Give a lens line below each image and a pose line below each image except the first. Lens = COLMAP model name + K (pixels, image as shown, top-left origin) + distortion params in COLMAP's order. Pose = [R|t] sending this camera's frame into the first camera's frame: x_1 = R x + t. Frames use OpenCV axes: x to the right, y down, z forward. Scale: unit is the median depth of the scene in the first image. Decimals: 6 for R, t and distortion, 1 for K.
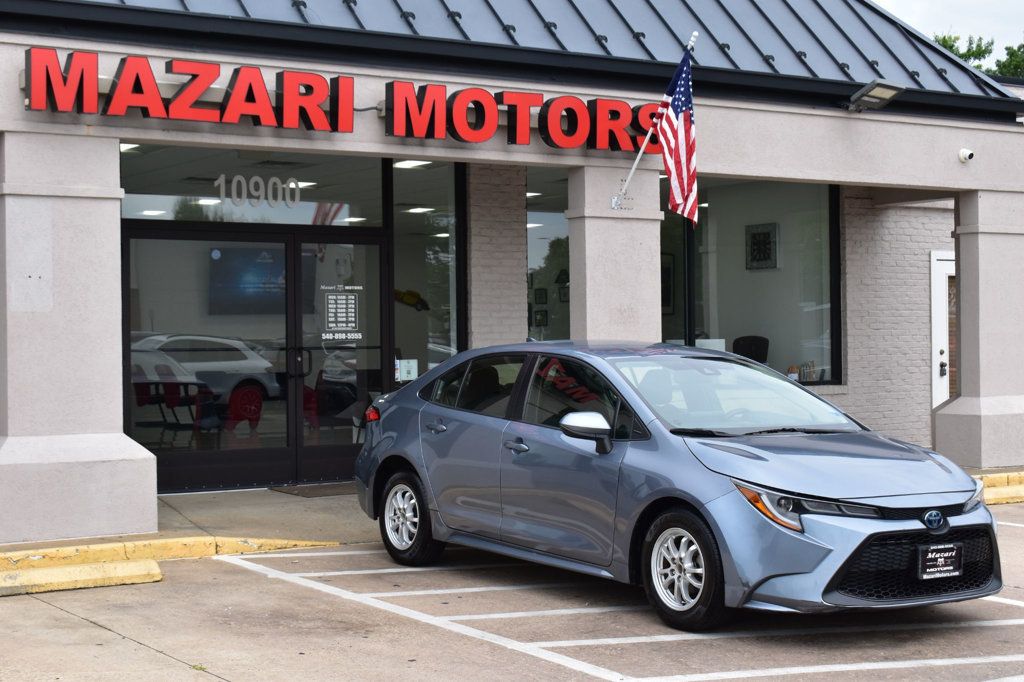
lens RADIAL K [[1764.3, 0, 510.7], [0, 1764.3, 342.4], [0, 0, 1]] dist [0.055348, 0.000000]
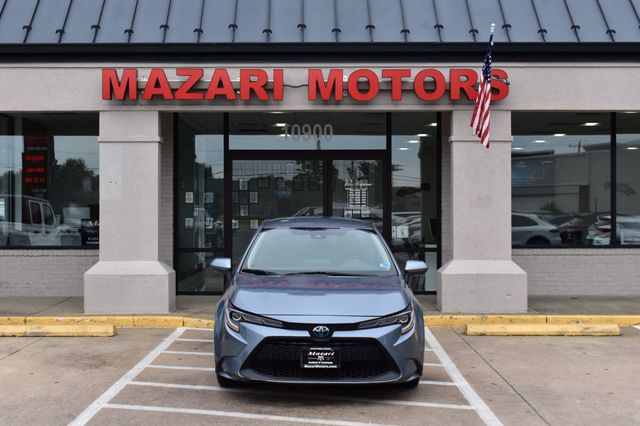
lens RADIAL K [[975.5, 0, 325.2], [0, 975.5, 212.0], [0, 0, 1]] dist [-0.031505, 0.000000]
pose [[0.831444, 0.005532, -0.555582, 0.530338], [-0.006203, 0.999981, 0.000674, -0.005000], [0.555574, 0.002886, 0.831462, 0.204604]]
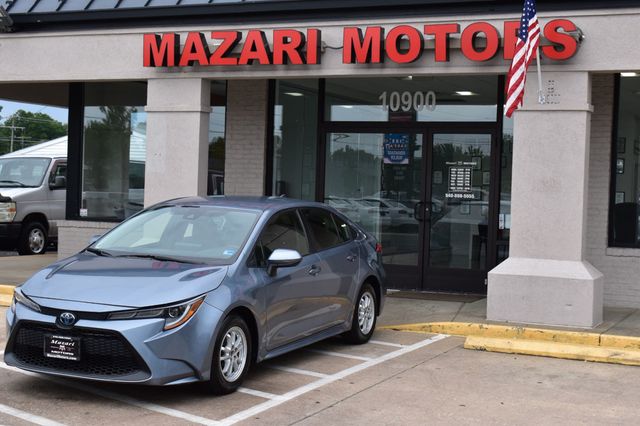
lens RADIAL K [[1081.5, 0, 320.1], [0, 1081.5, 195.2], [0, 0, 1]] dist [-0.011565, 0.000000]
pose [[0.519459, 0.026793, -0.854075, 0.787016], [-0.038138, 0.999239, 0.008150, -0.008942], [0.853644, 0.028339, 0.520086, 0.528527]]
